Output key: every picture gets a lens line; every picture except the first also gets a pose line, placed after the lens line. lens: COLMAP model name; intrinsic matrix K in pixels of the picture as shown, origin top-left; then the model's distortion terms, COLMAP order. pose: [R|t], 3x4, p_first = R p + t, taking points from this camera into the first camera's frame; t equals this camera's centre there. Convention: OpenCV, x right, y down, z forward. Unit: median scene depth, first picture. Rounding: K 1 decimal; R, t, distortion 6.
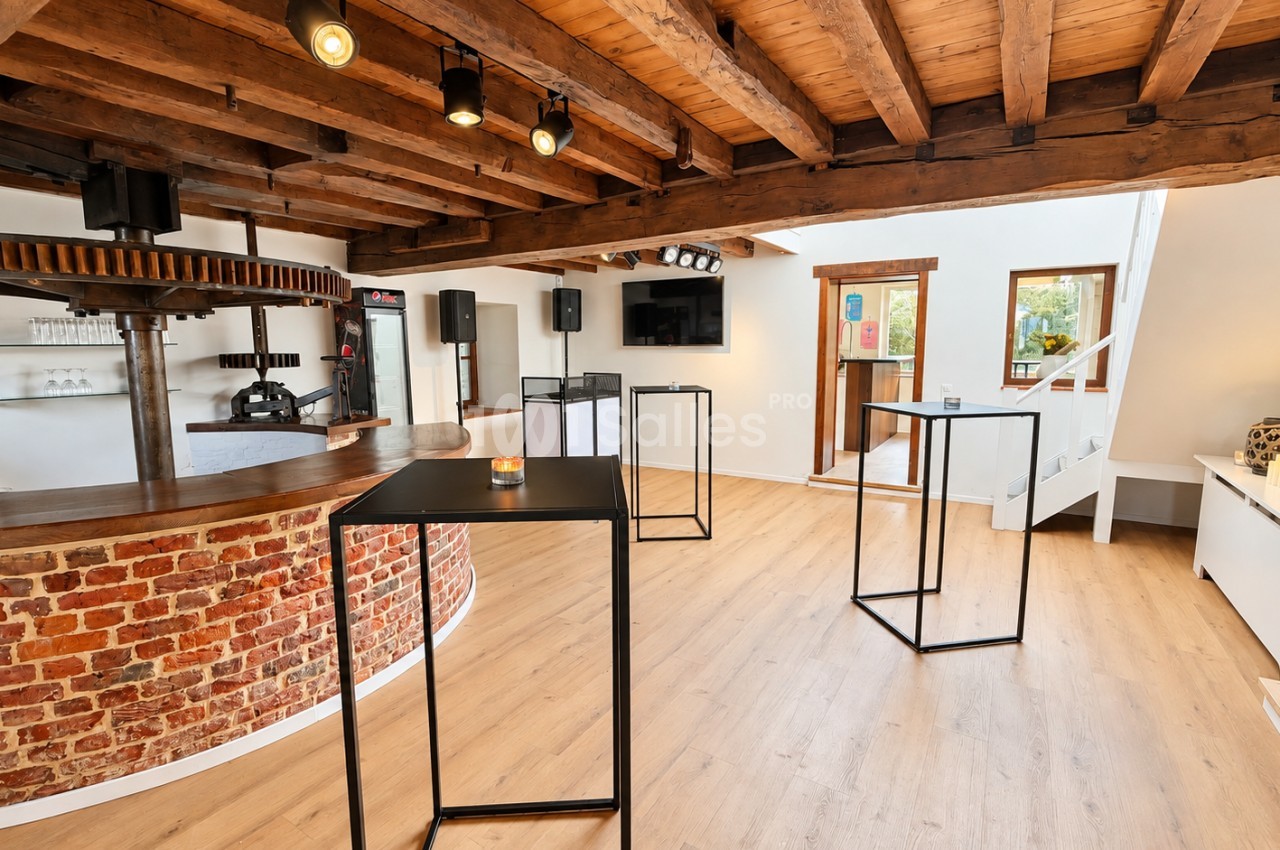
lens RADIAL K [[615.0, 0, 641.0], [0, 615.0, 427.6], [0, 0, 1]] dist [-0.008118, 0.004578]
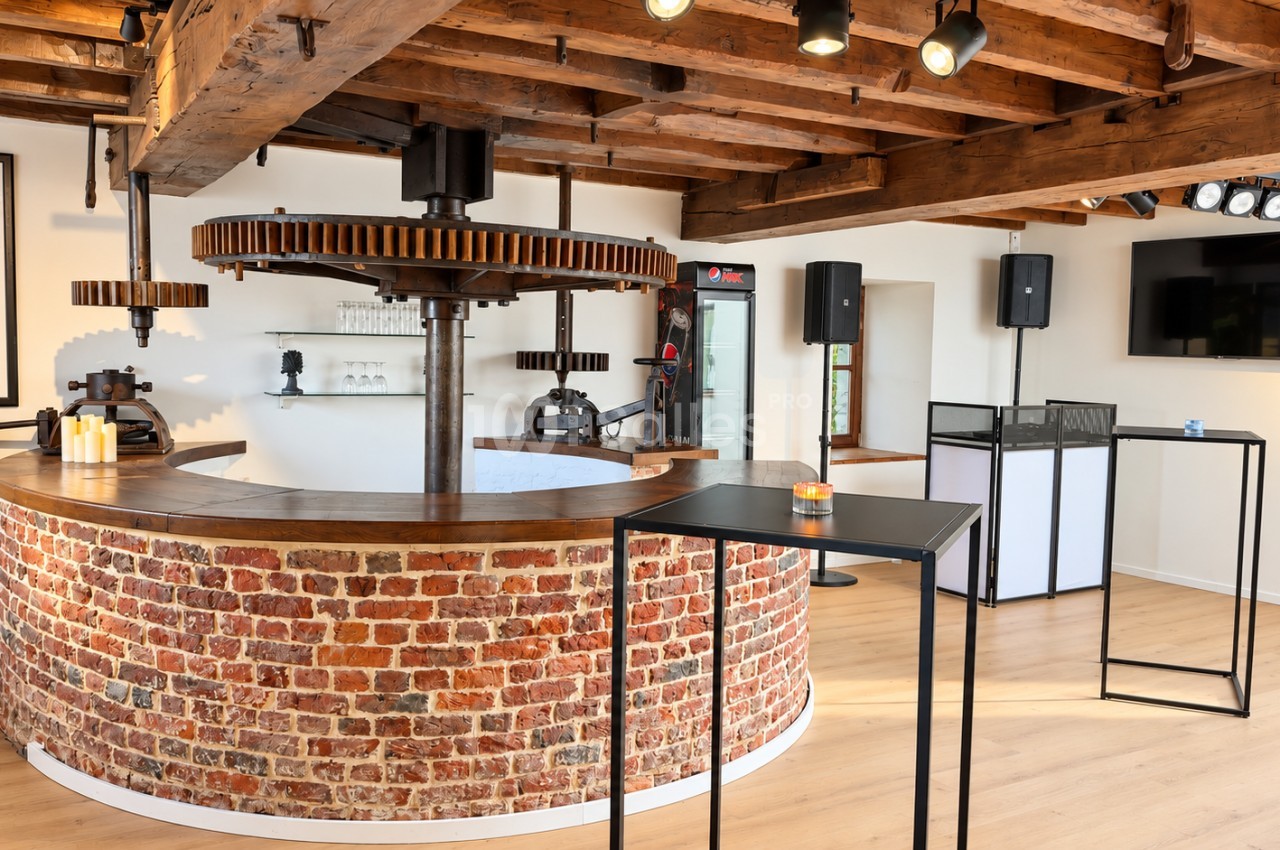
lens RADIAL K [[1060.6, 0, 639.5], [0, 1060.6, 426.0], [0, 0, 1]] dist [0.110487, -0.245908]
pose [[0.887344, 0.058411, -0.457393, 0.091966], [-0.086261, 0.995460, -0.040221, 0.020905], [0.452968, 0.075145, 0.888354, -0.153808]]
